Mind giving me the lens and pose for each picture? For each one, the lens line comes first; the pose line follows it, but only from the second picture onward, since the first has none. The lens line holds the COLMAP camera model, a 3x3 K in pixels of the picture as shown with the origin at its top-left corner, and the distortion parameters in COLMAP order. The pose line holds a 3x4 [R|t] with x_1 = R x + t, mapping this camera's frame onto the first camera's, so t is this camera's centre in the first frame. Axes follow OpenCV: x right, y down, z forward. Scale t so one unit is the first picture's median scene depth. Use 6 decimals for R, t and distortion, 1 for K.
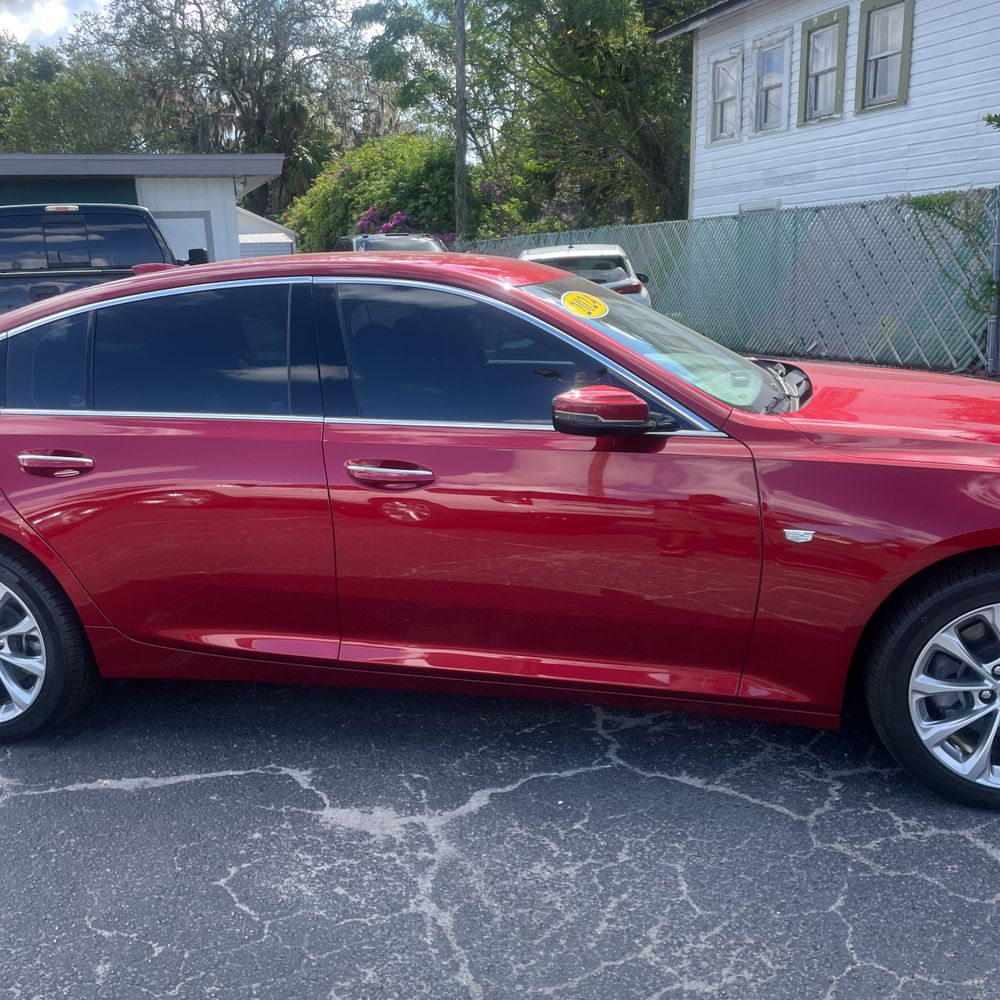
lens RADIAL K [[1009.8, 0, 496.0], [0, 1009.8, 507.7], [0, 0, 1]] dist [0.075365, -0.099014]
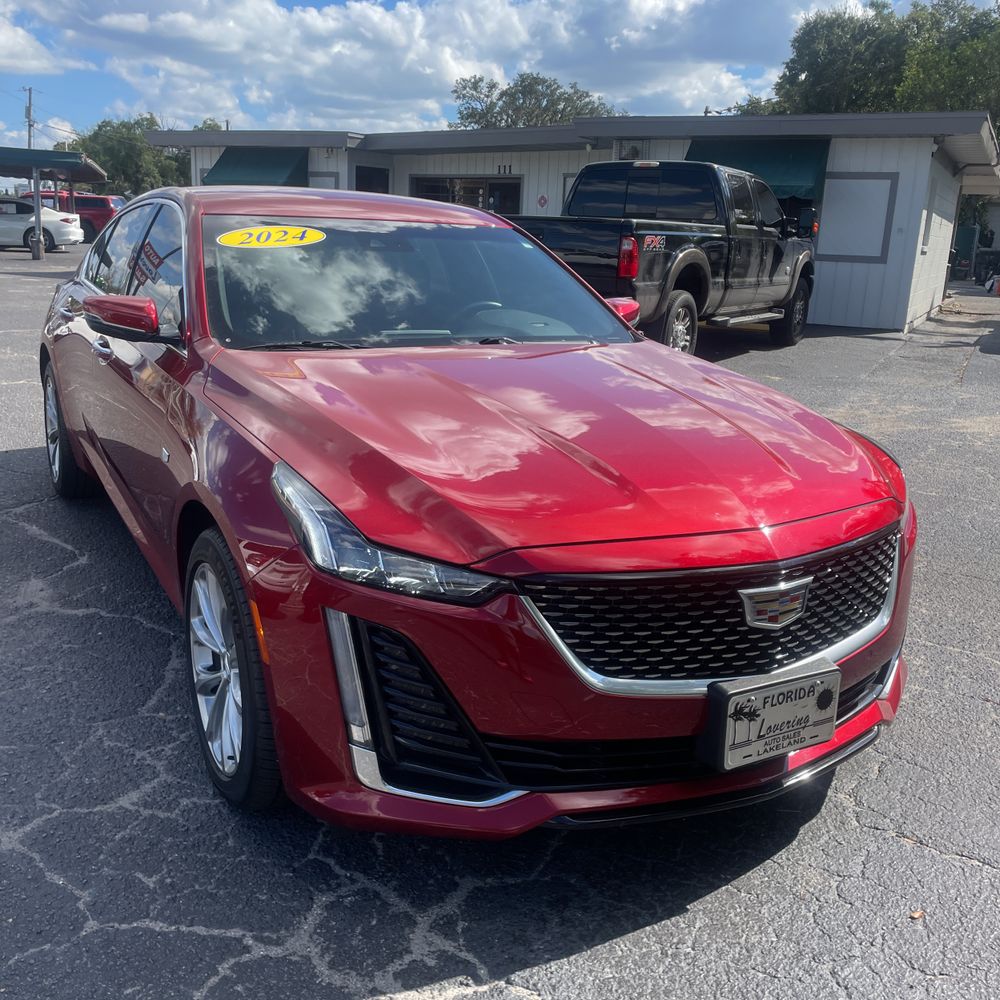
lens RADIAL K [[1009.8, 0, 496.0], [0, 1009.8, 507.7], [0, 0, 1]] dist [0.075365, -0.099014]
pose [[0.654122, 0.264712, -0.708557, 0.253832], [-0.243134, 0.960632, 0.134430, -0.028746], [0.716248, 0.084341, 0.692731, 0.100567]]
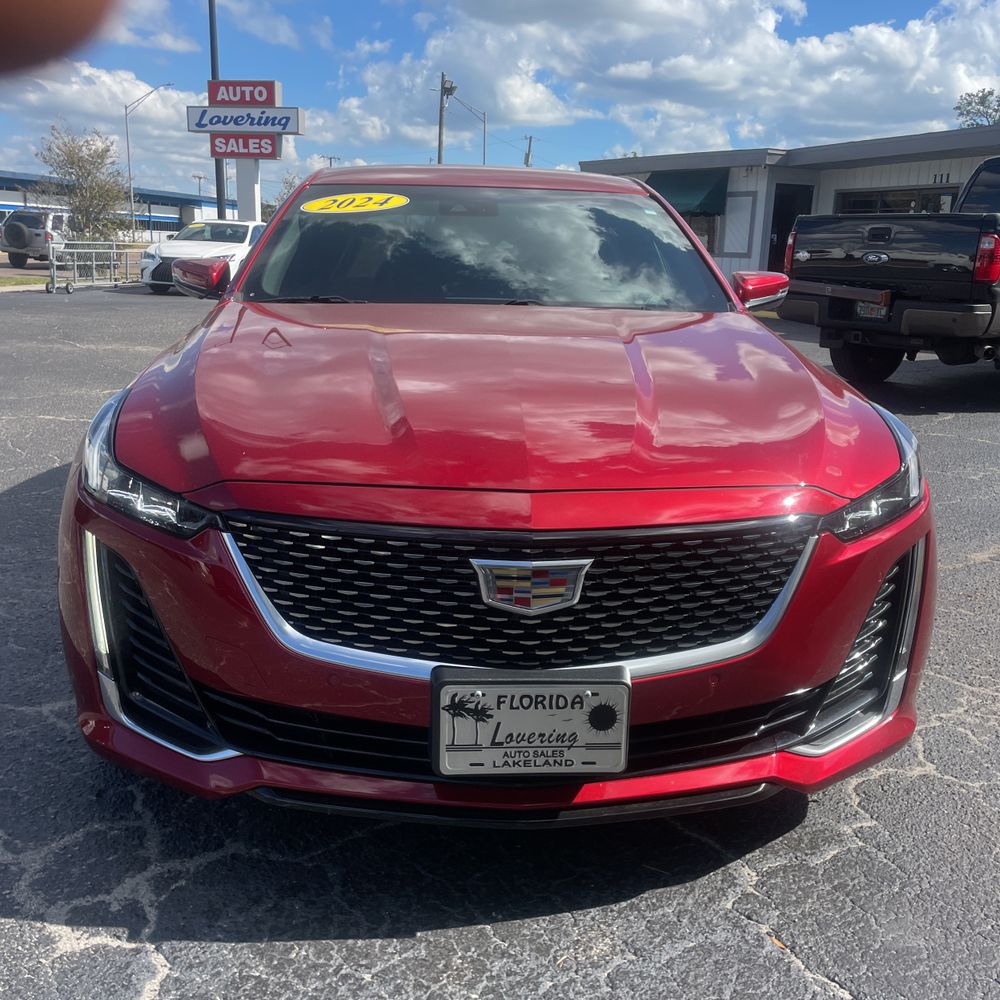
lens RADIAL K [[1009.8, 0, 496.0], [0, 1009.8, 507.7], [0, 0, 1]] dist [0.075365, -0.099014]
pose [[0.258324, 0.287199, -0.922380, 0.287449], [-0.263367, 0.939558, 0.218788, -0.039336], [0.929466, 0.186406, 0.318349, 0.195162]]
